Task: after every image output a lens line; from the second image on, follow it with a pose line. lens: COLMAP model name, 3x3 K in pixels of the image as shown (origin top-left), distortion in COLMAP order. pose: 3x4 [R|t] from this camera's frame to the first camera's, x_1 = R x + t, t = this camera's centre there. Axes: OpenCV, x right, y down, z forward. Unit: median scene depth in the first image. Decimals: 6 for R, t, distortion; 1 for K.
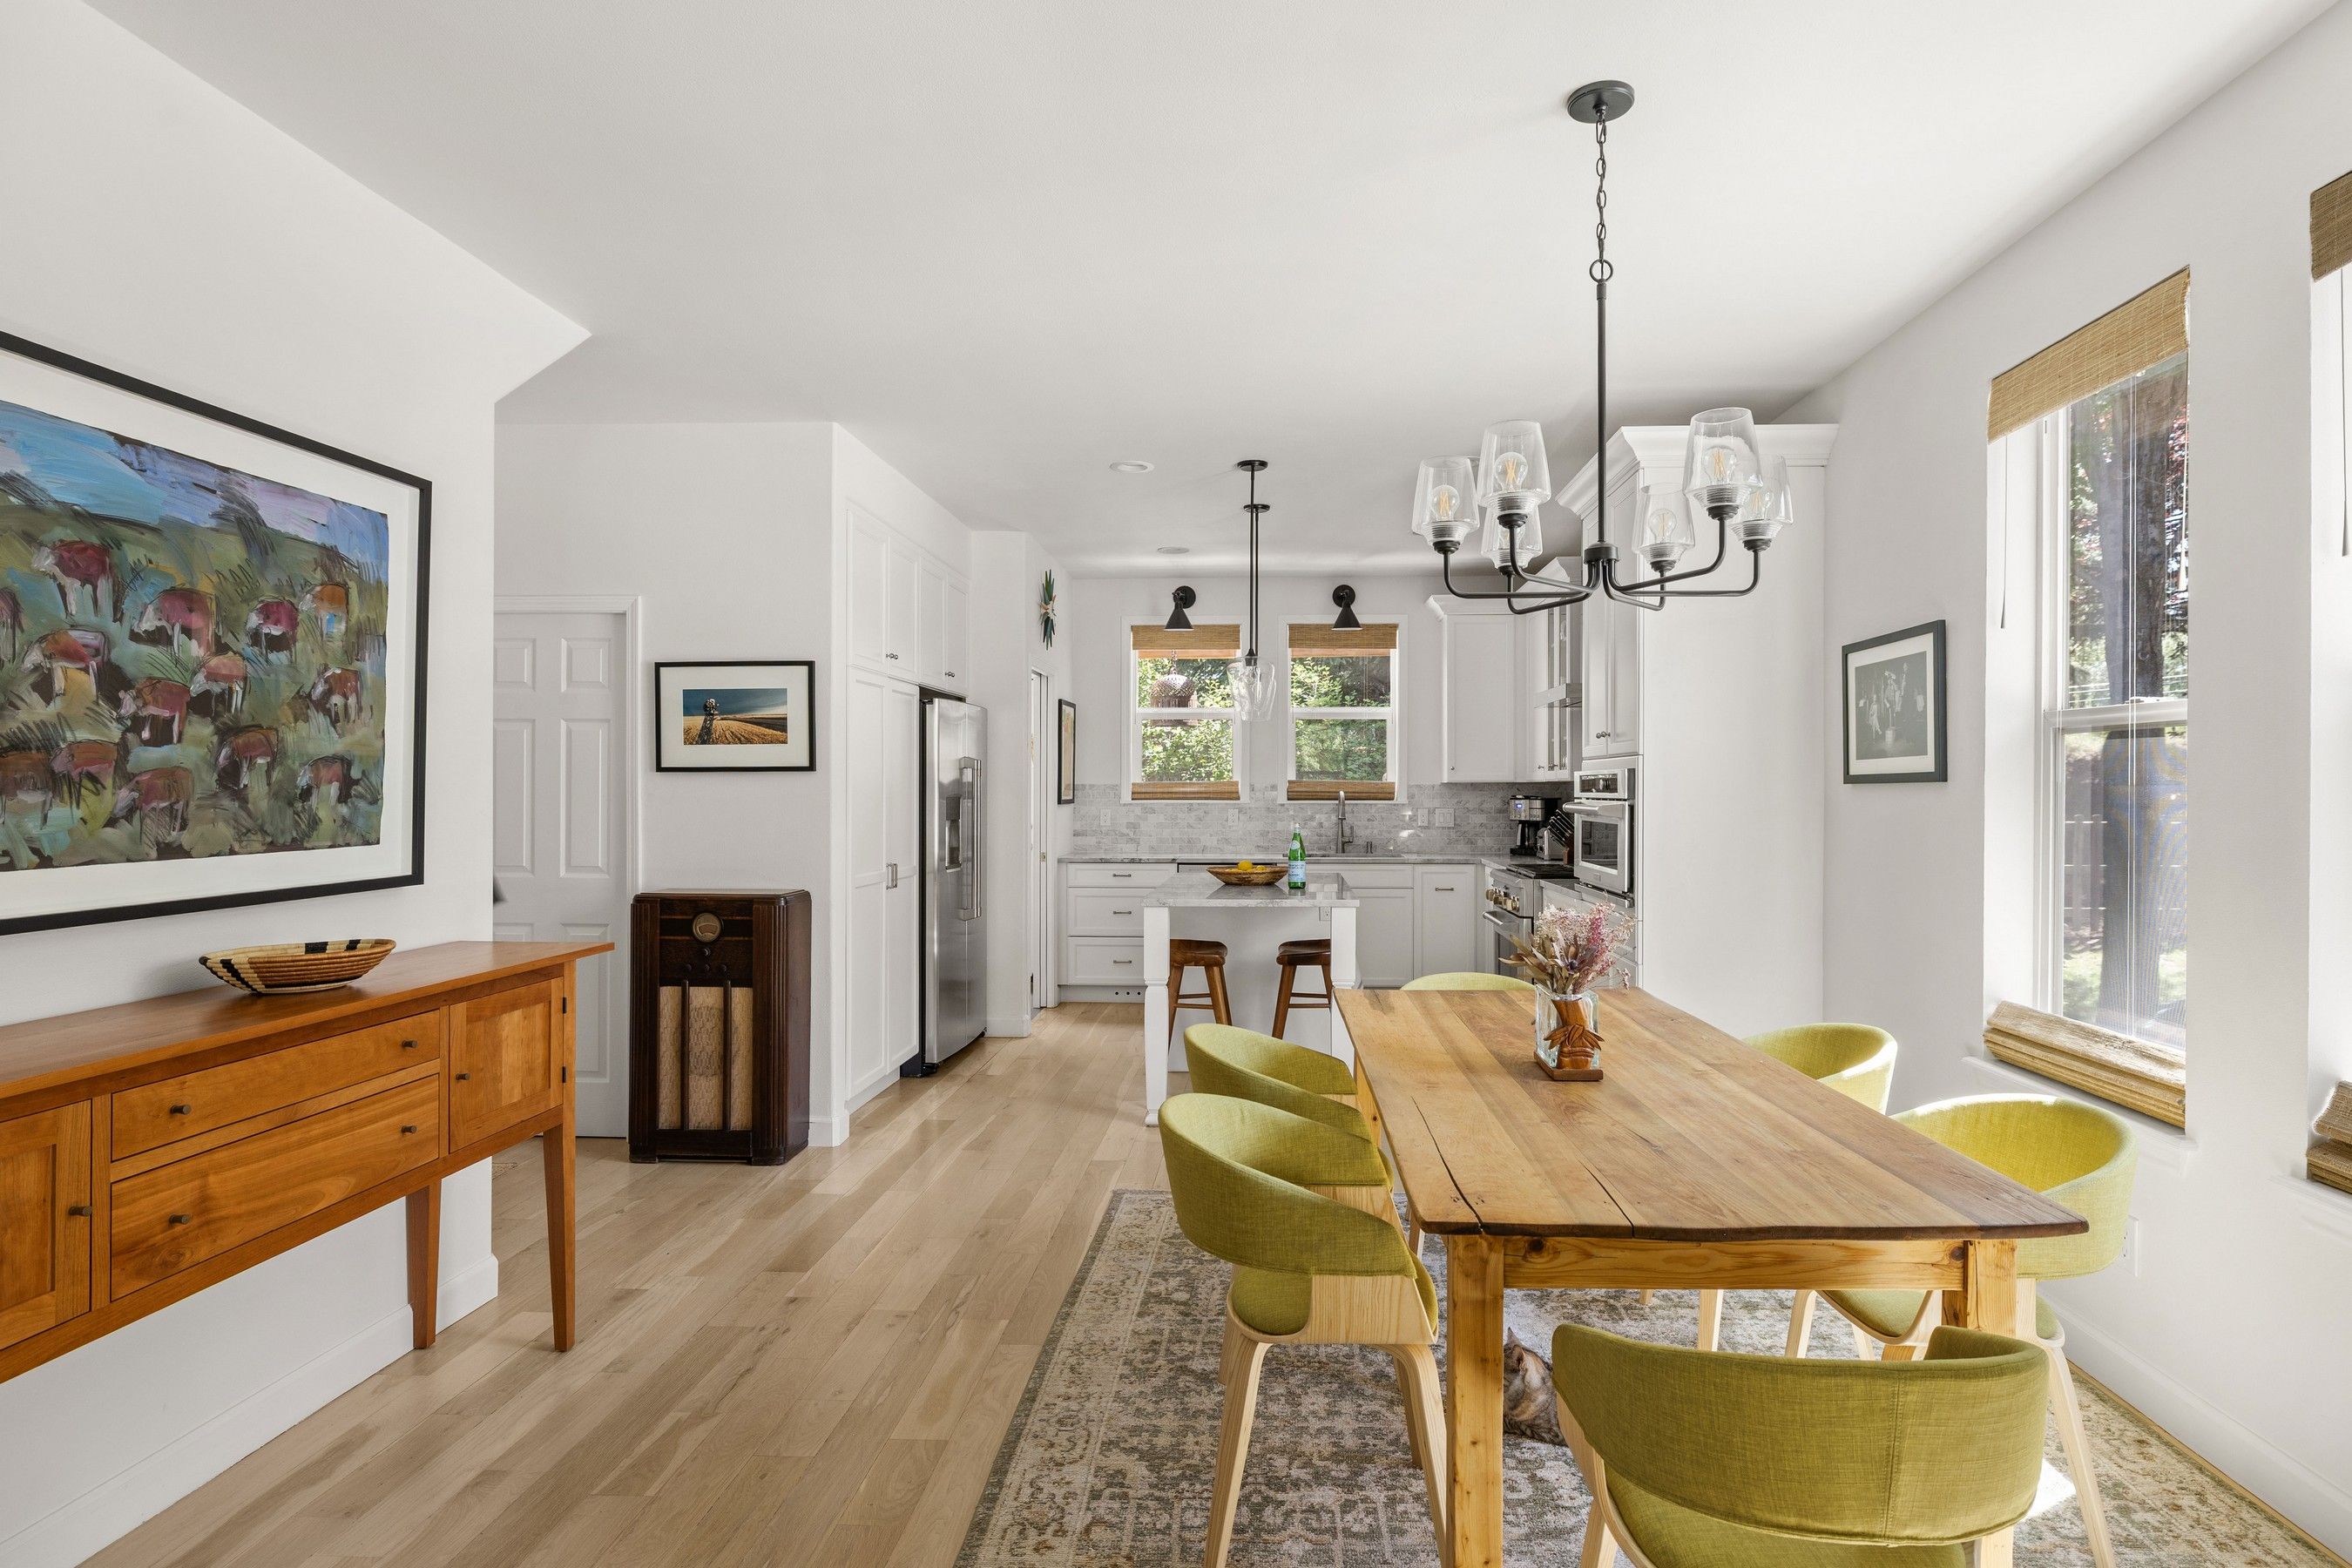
lens RADIAL K [[1203.5, 0, 1199.0], [0, 1203.5, 789.4], [0, 0, 1]] dist [-0.017255, -0.001617]
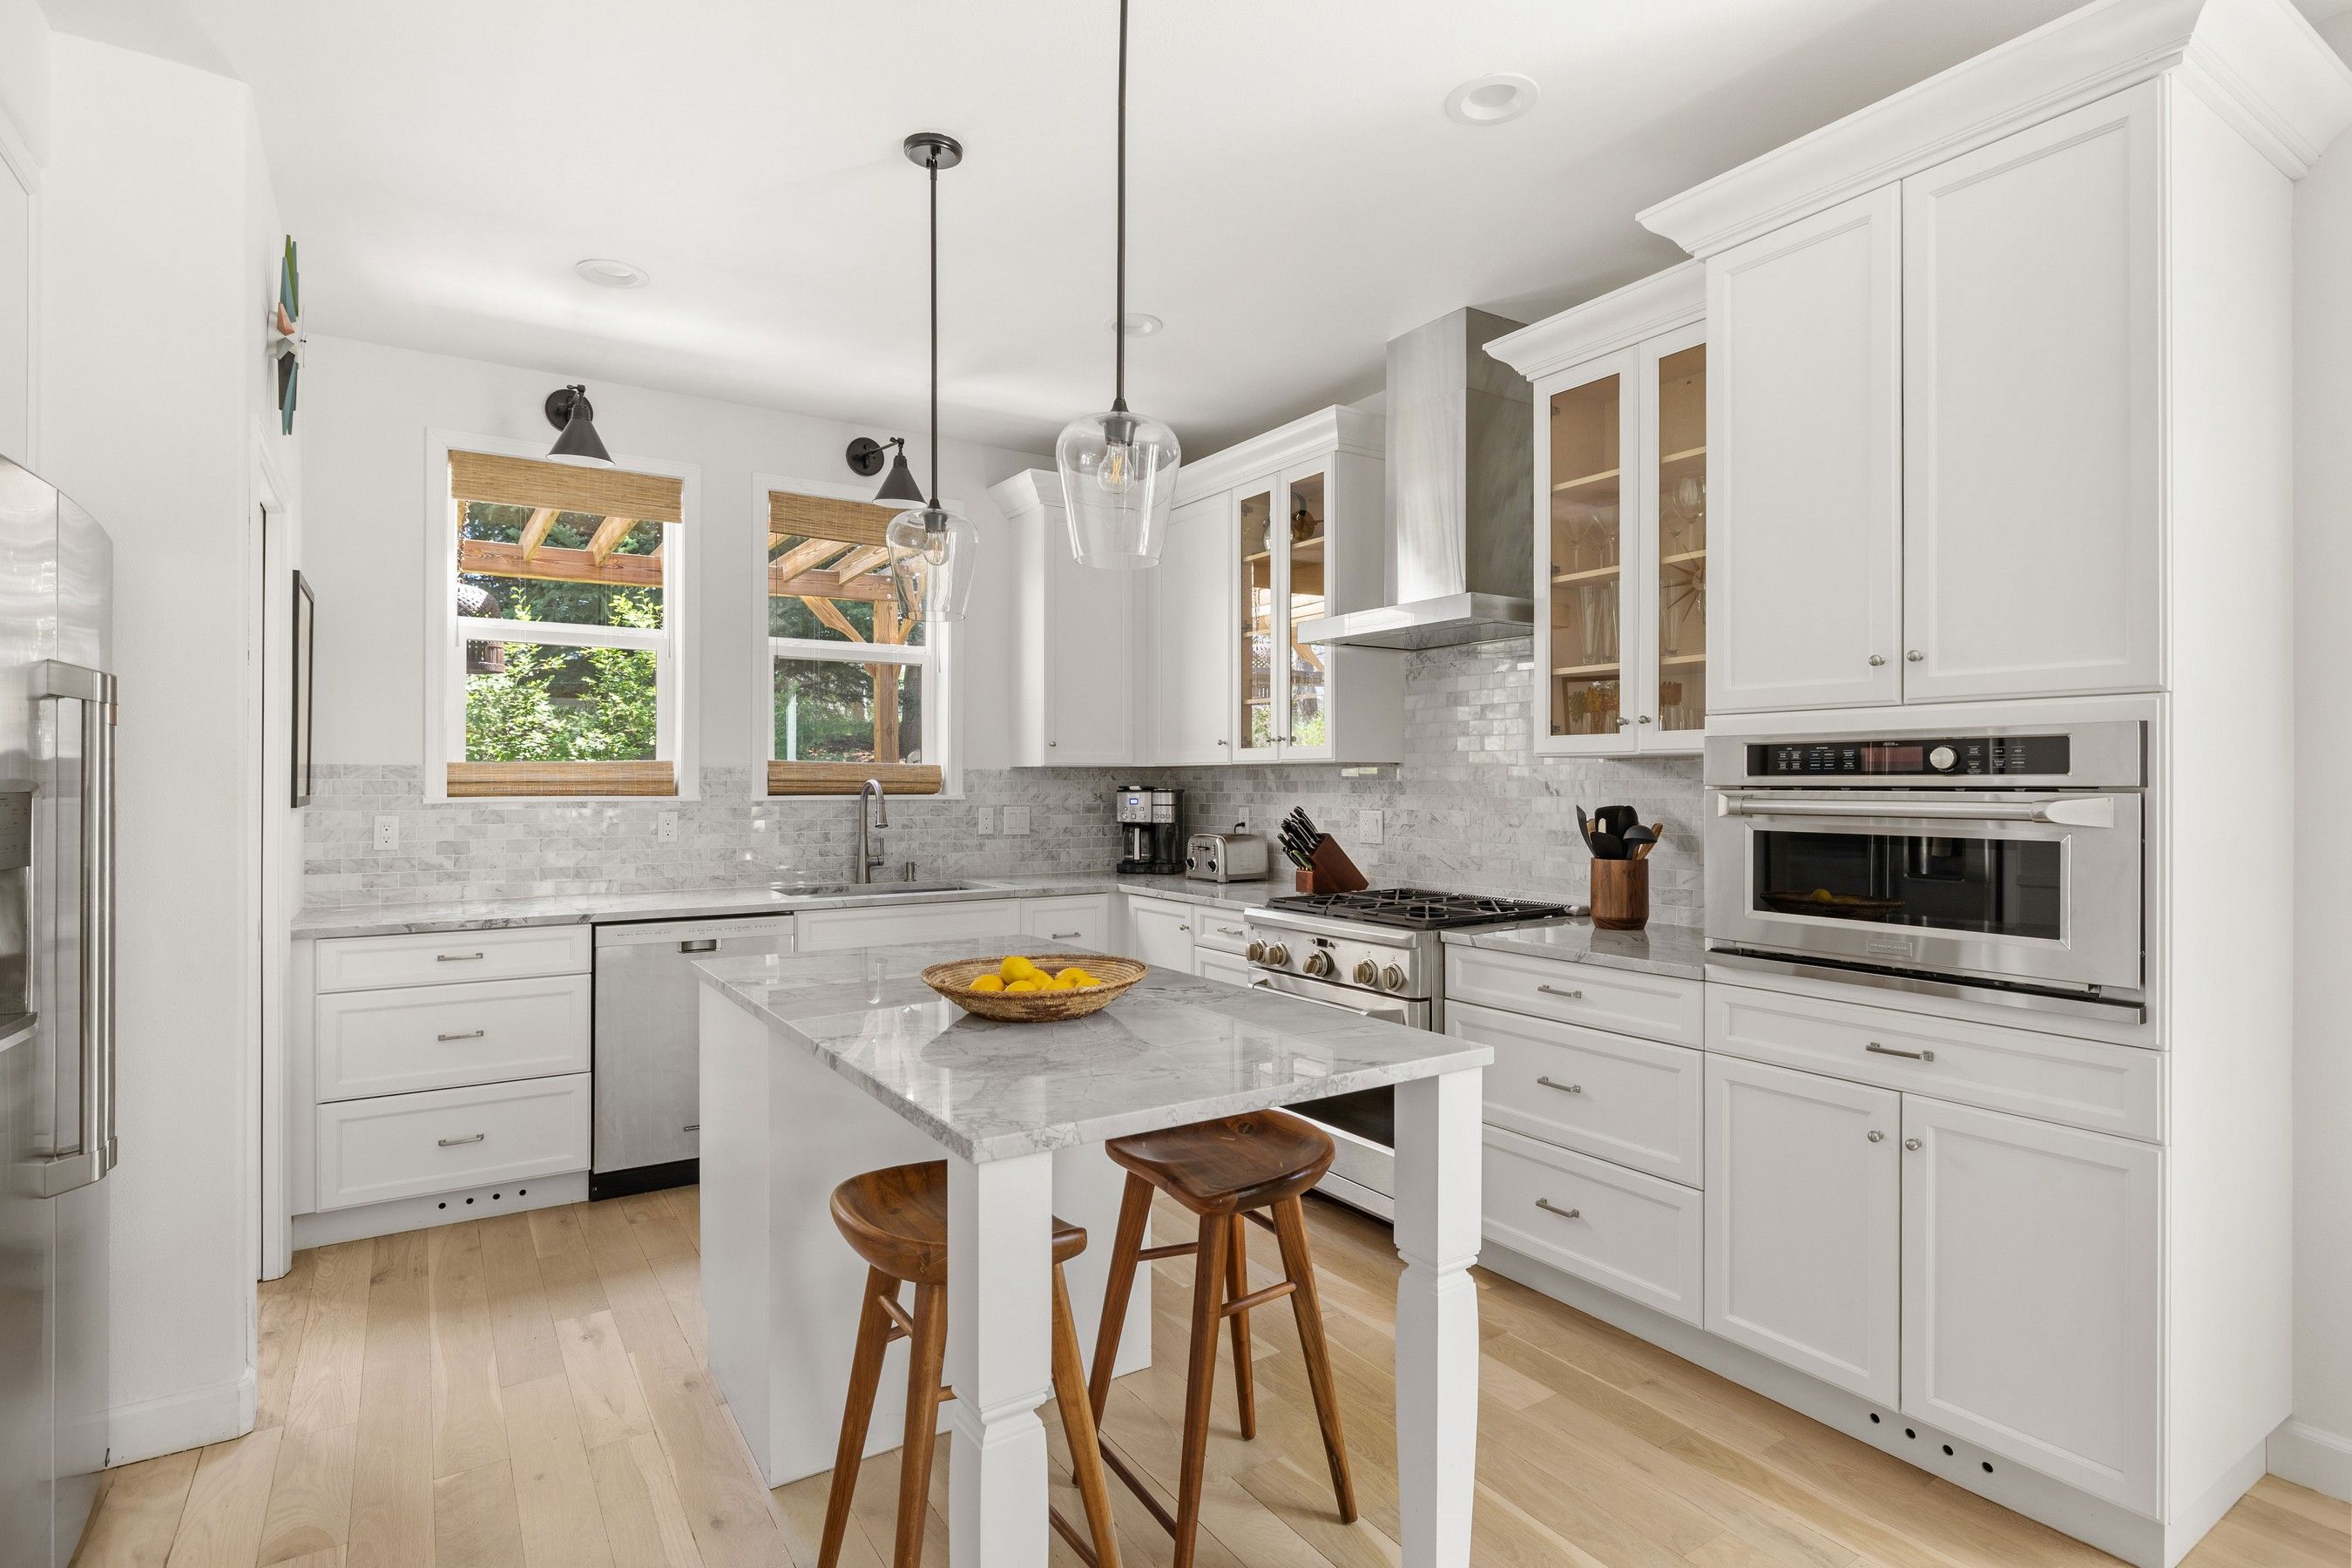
lens RADIAL K [[1151.9, 0, 1169.1], [0, 1151.9, 777.4], [0, 0, 1]] dist [-0.001263, -0.001018]
pose [[0.796765, 0.003202, 0.604281, -0.119081], [0.000338, 0.999983, -0.005744, 0.003923], [-0.604289, 0.004781, 0.796751, 0.485263]]
